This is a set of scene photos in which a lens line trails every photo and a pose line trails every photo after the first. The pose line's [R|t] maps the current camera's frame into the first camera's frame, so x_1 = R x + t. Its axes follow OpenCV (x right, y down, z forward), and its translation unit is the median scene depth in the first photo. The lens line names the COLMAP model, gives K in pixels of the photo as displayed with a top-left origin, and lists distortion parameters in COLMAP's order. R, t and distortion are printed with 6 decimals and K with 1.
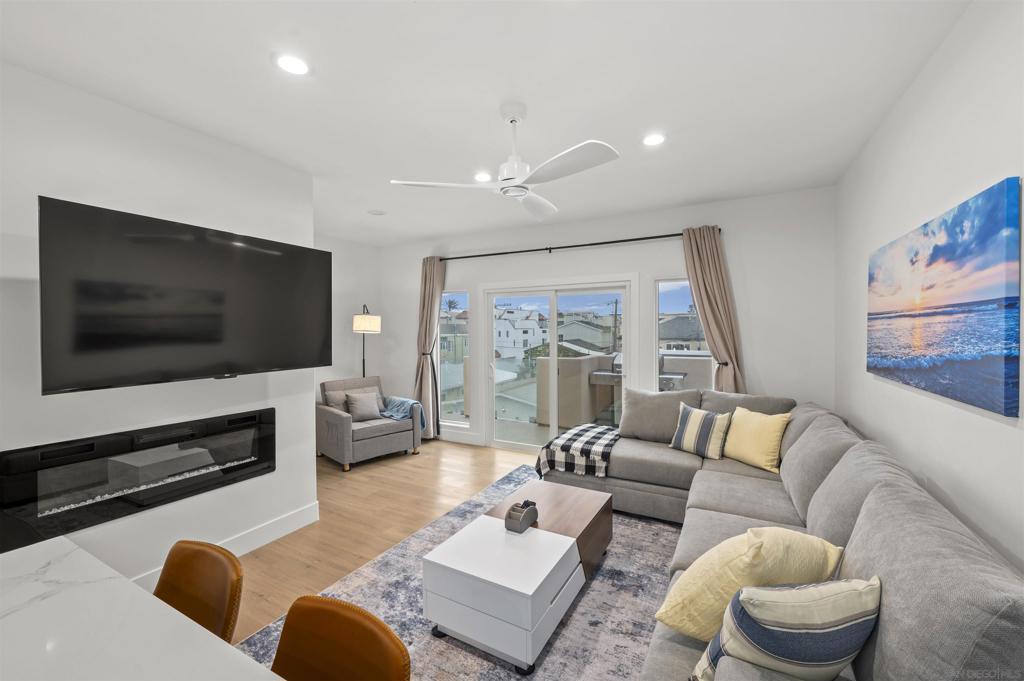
lens RADIAL K [[407.3, 0, 516.5], [0, 407.3, 333.1], [0, 0, 1]] dist [-0.000739, -0.001576]
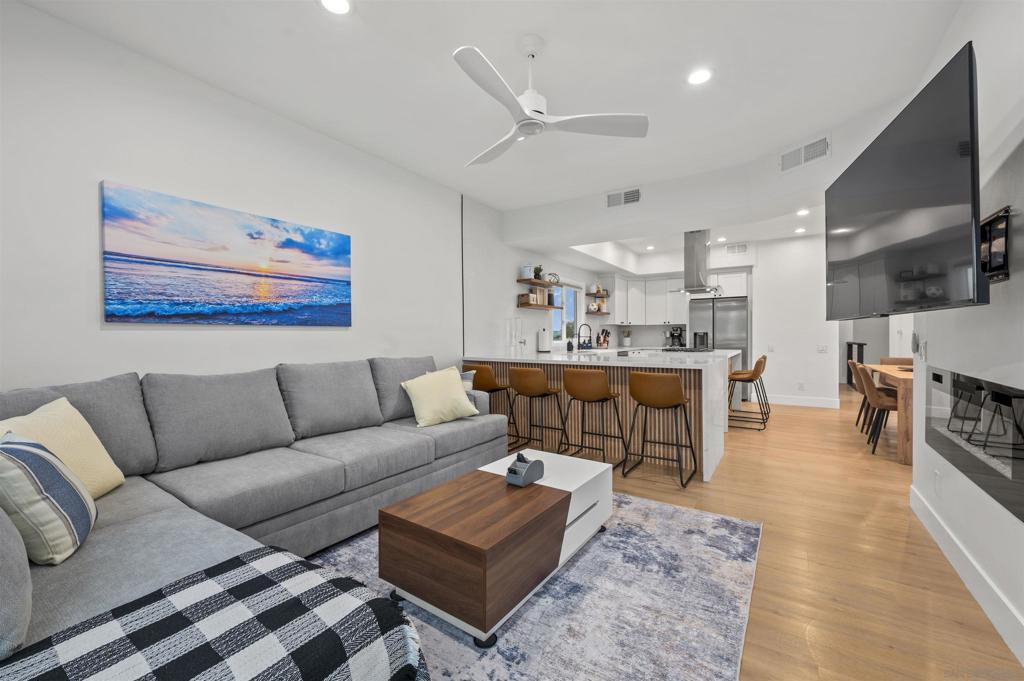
lens RADIAL K [[407.3, 0, 513.2], [0, 407.3, 341.5], [0, 0, 1]] dist [-0.000739, -0.001576]
pose [[-0.994298, 0.010450, 0.106126, -0.074294], [0.012756, 0.999697, 0.021070, 0.168017], [-0.105873, 0.022304, -0.994129, 2.272857]]
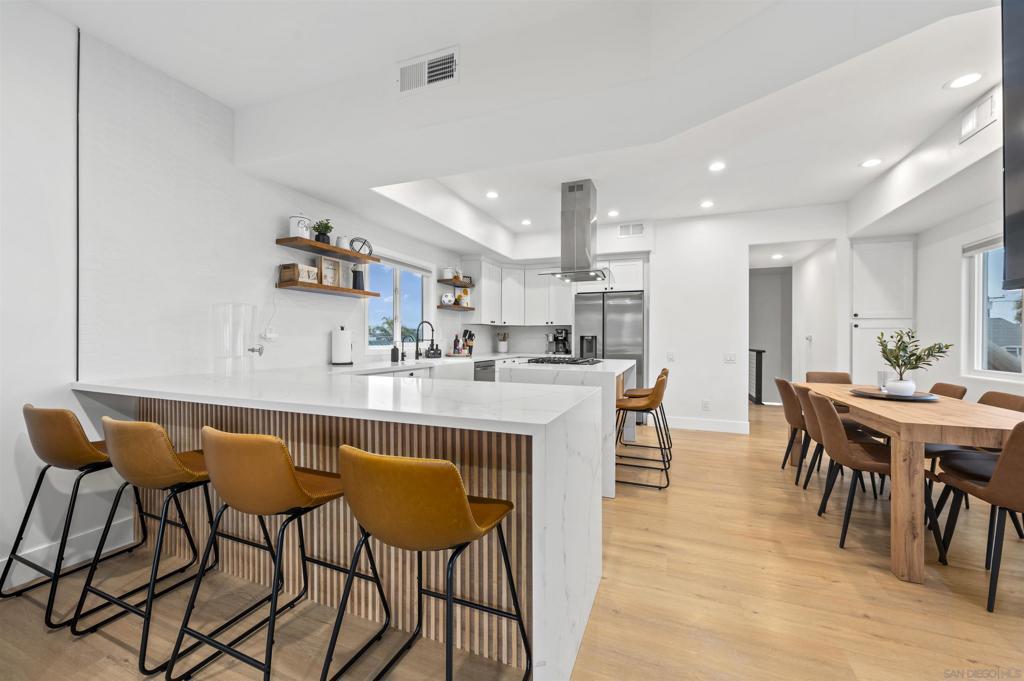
lens RADIAL K [[407.3, 0, 513.2], [0, 407.3, 339.9], [0, 0, 1]] dist [-0.000739, -0.001576]
pose [[-0.994173, 0.002134, -0.107778, -0.551366], [0.000831, 0.999926, 0.012139, 0.178560], [0.107796, 0.011979, -0.994101, 1.180513]]
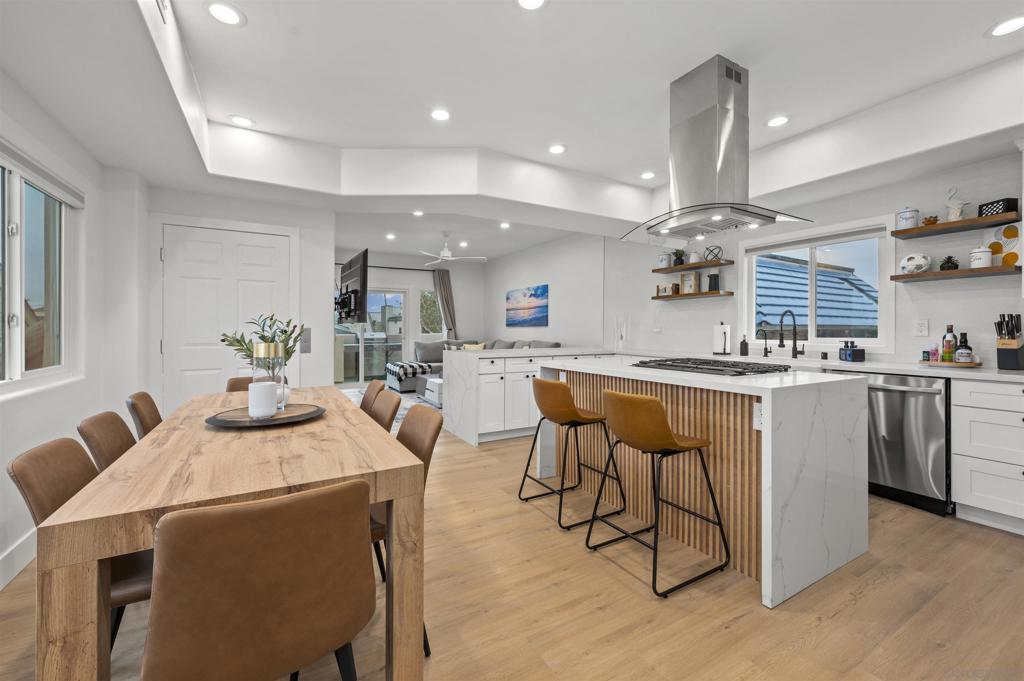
lens RADIAL K [[407.3, 0, 521.0], [0, 407.3, 331.8], [0, 0, 1]] dist [-0.000739, -0.001576]
pose [[0.513358, 0.001405, 0.858174, -2.543361], [0.003257, 0.999988, -0.003585, 0.198554], [-0.858169, 0.004636, 0.513347, -1.070739]]
